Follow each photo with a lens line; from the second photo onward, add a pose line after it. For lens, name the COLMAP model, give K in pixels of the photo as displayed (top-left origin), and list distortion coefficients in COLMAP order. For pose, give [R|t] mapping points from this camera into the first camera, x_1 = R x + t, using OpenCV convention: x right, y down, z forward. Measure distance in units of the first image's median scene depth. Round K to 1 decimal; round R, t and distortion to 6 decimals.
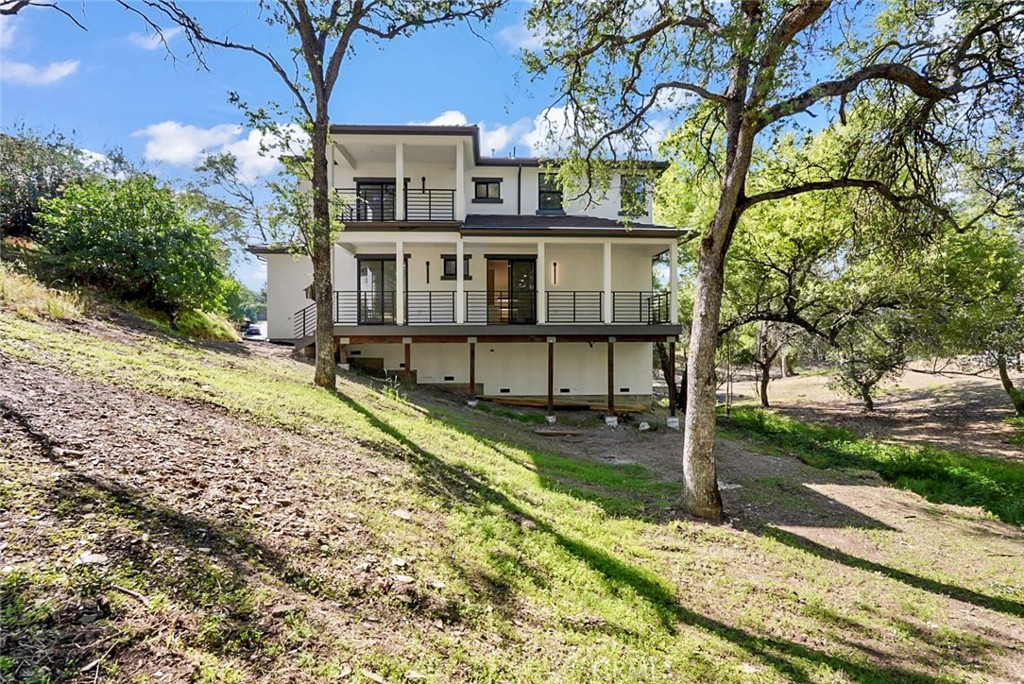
lens RADIAL K [[473.5, 0, 502.8], [0, 473.5, 339.5], [0, 0, 1]] dist [-0.005150, 0.001637]
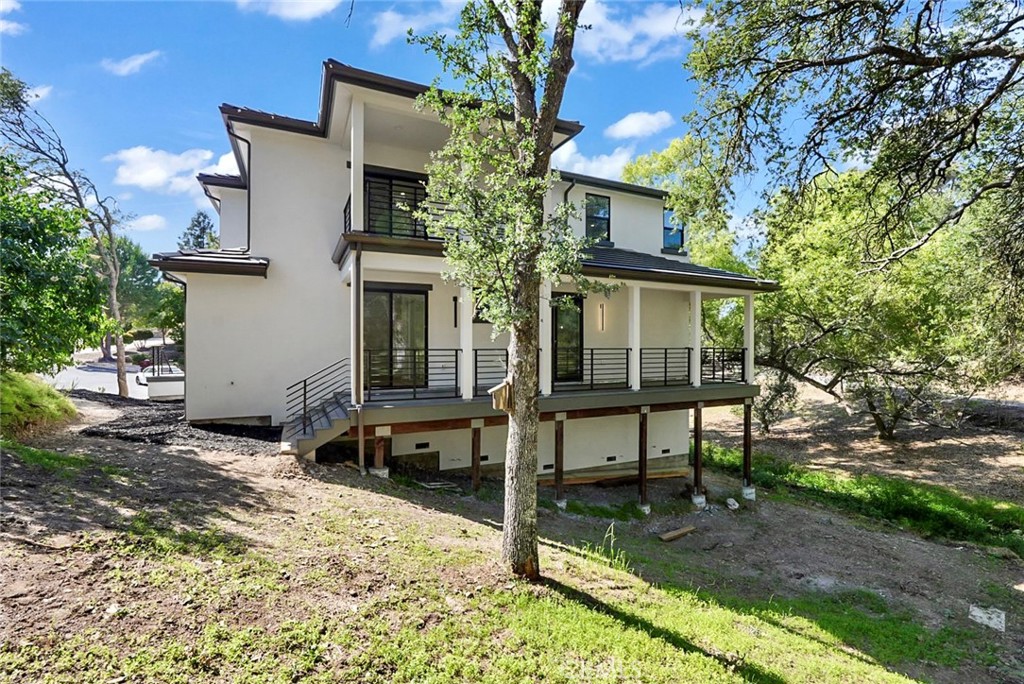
lens RADIAL K [[473.5, 0, 514.1], [0, 473.5, 339.5], [0, 0, 1]] dist [-0.005150, 0.001637]
pose [[0.914726, 0.005587, 0.404035, -0.414931], [-0.004203, 0.999982, -0.004314, -0.111480], [-0.404052, 0.002248, 0.914733, 0.357537]]
